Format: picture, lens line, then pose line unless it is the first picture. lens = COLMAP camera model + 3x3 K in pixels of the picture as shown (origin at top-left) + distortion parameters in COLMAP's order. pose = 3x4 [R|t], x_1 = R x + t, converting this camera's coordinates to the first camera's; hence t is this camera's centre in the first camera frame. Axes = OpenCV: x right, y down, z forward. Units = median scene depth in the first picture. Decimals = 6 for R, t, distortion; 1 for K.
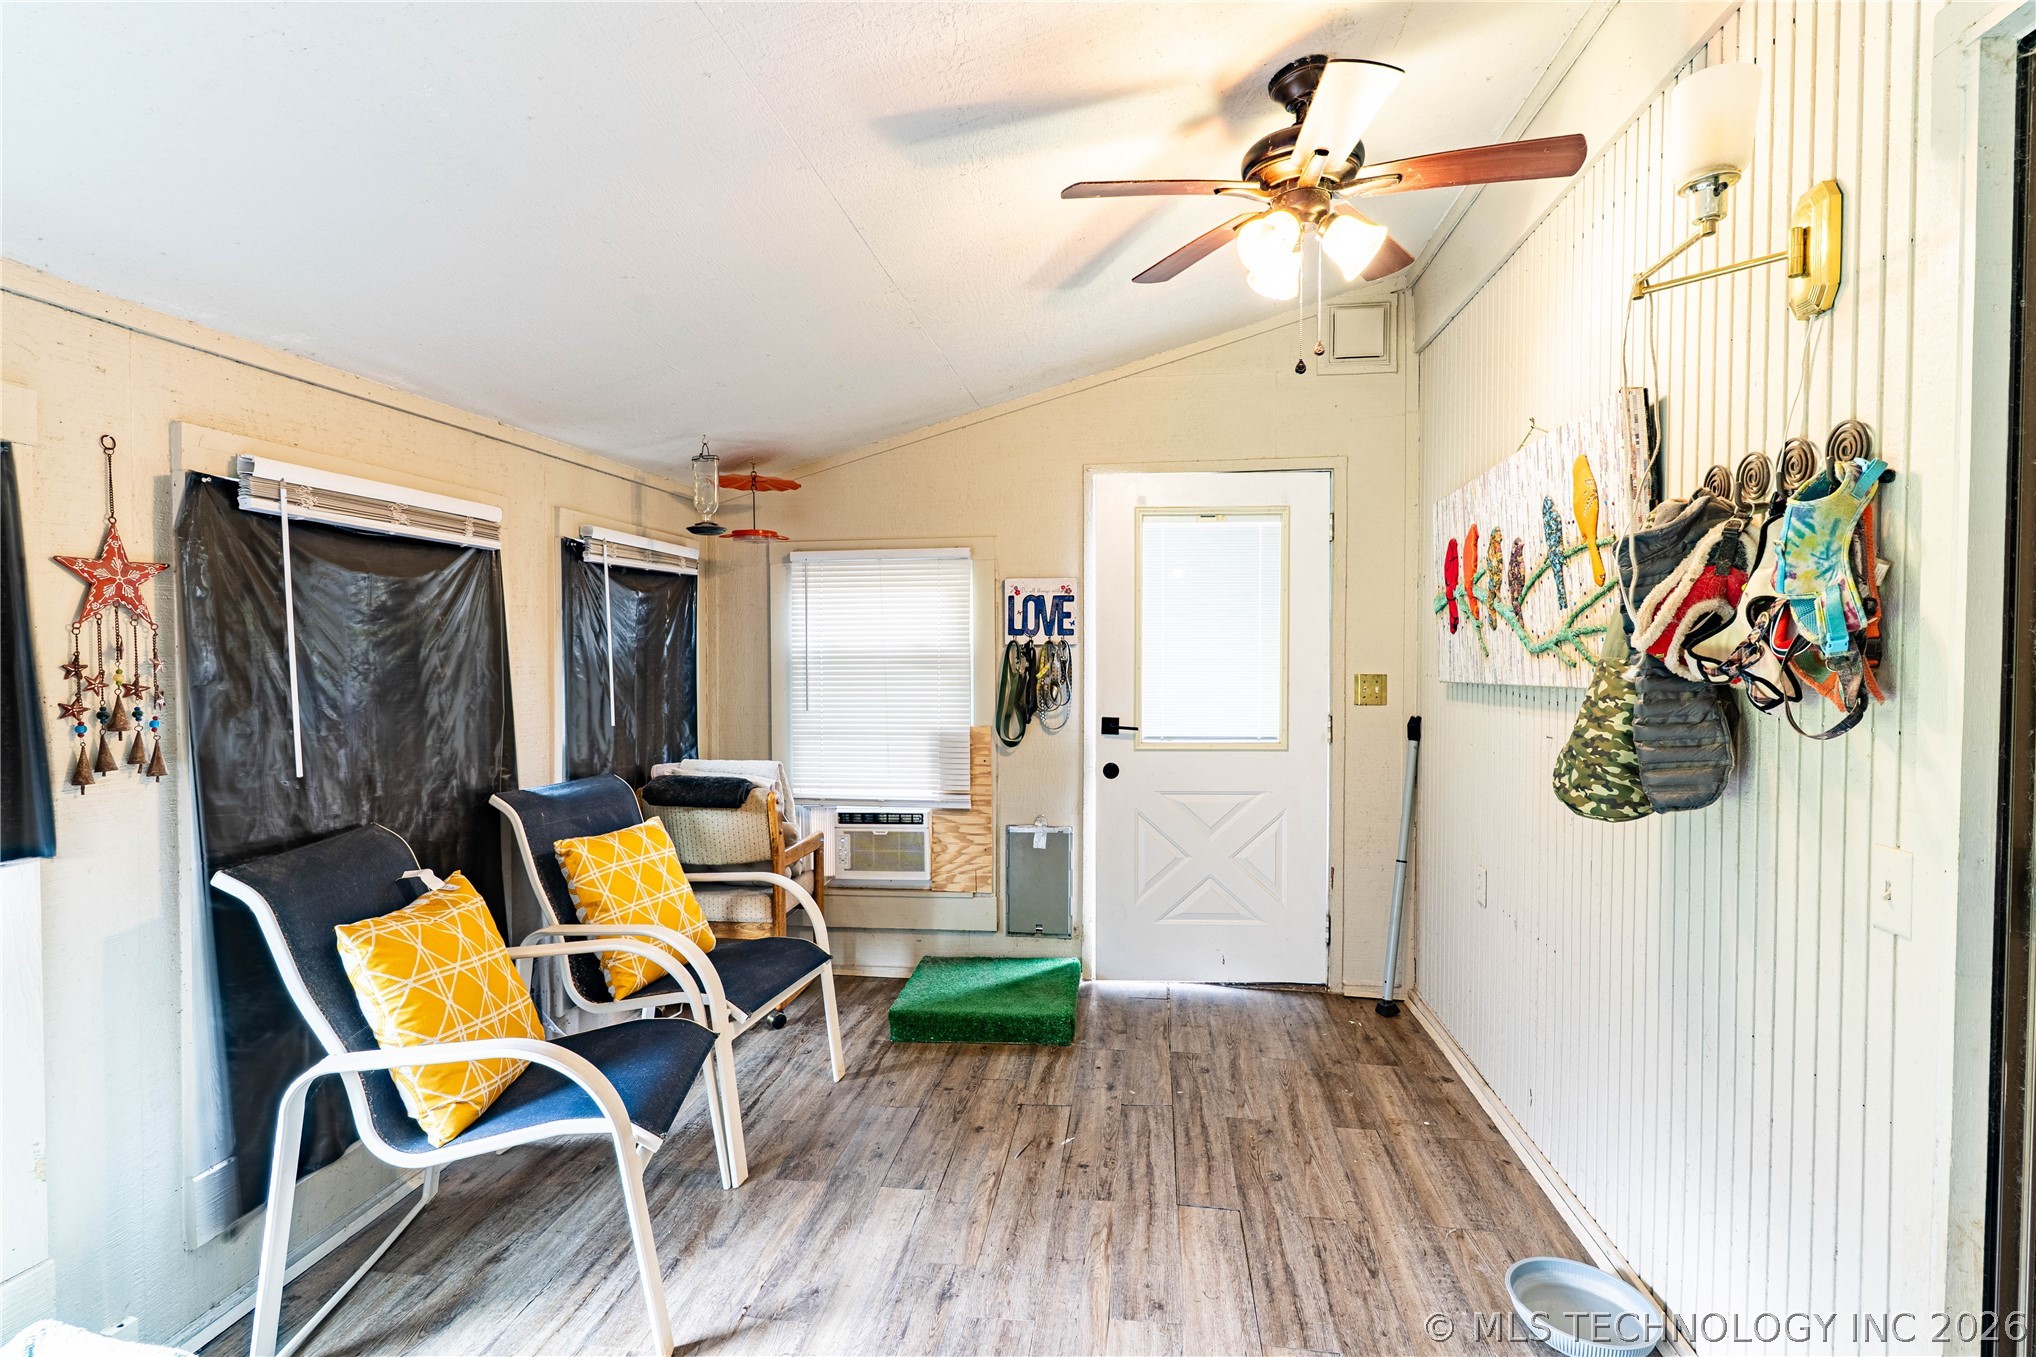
lens RADIAL K [[965.0, 0, 1023.0], [0, 965.0, 675.4], [0, 0, 1]] dist [0.005258, -0.001369]
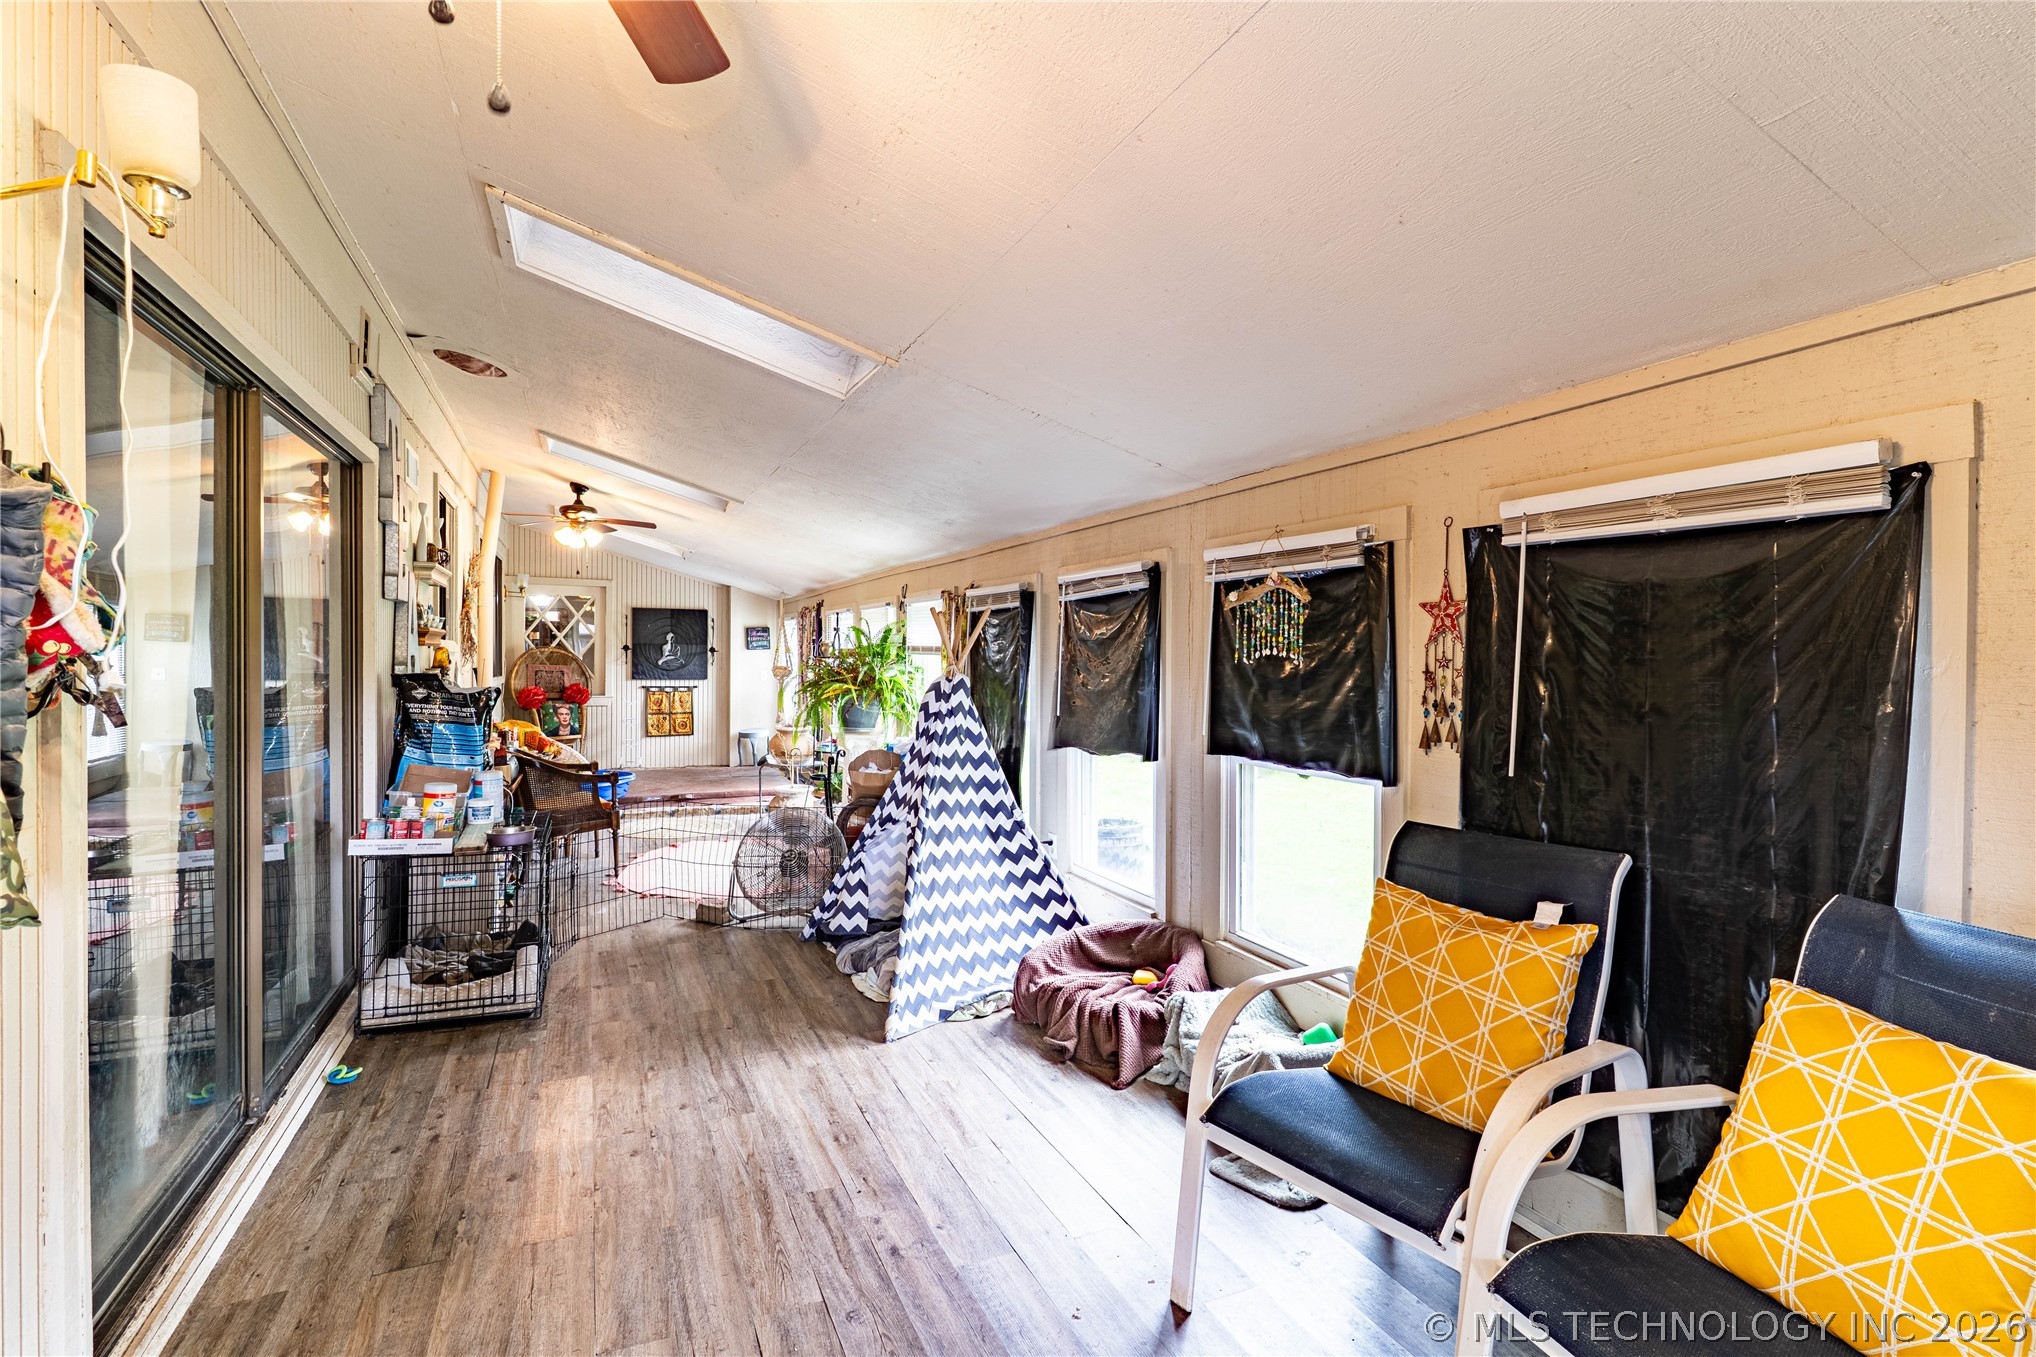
lens RADIAL K [[965.0, 0, 1018.3], [0, 965.0, 671.1], [0, 0, 1]] dist [0.005258, -0.001369]
pose [[-0.849489, -0.002517, -0.527600, 0.350142], [-0.027415, 0.998848, 0.039376, -0.047658], [0.526894, 0.047913, -0.848580, 1.721689]]
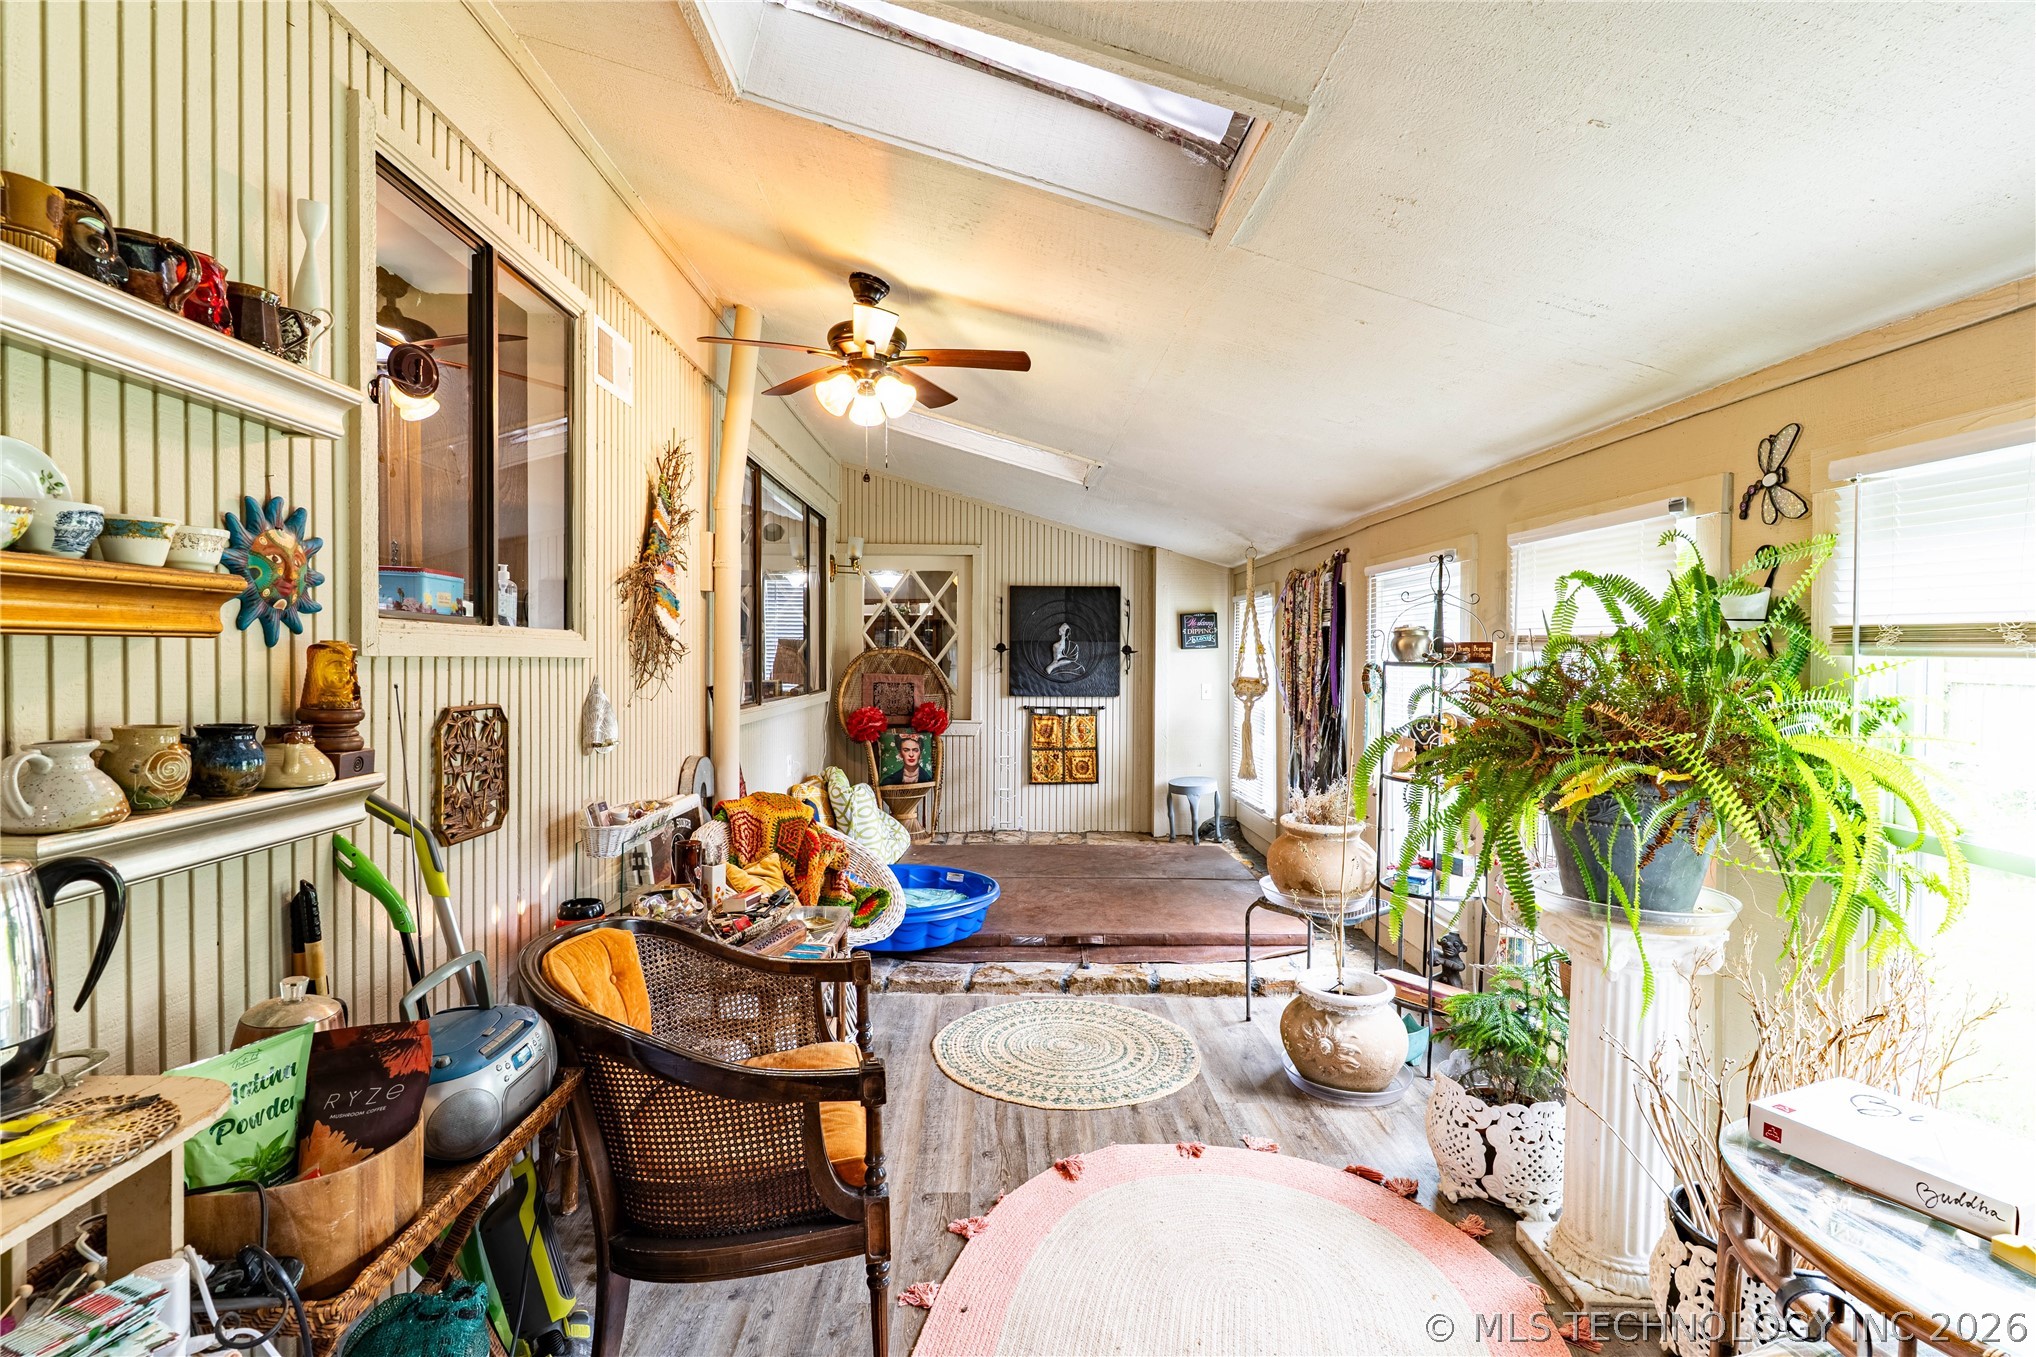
lens RADIAL K [[965.0, 0, 1019.0], [0, 965.0, 673.6], [0, 0, 1]] dist [0.005258, -0.001369]
pose [[-0.987310, -0.003974, -0.158756, -0.198398], [-0.011894, 0.998730, 0.048967, 0.024155], [0.158360, 0.050234, -0.986103, -0.789757]]
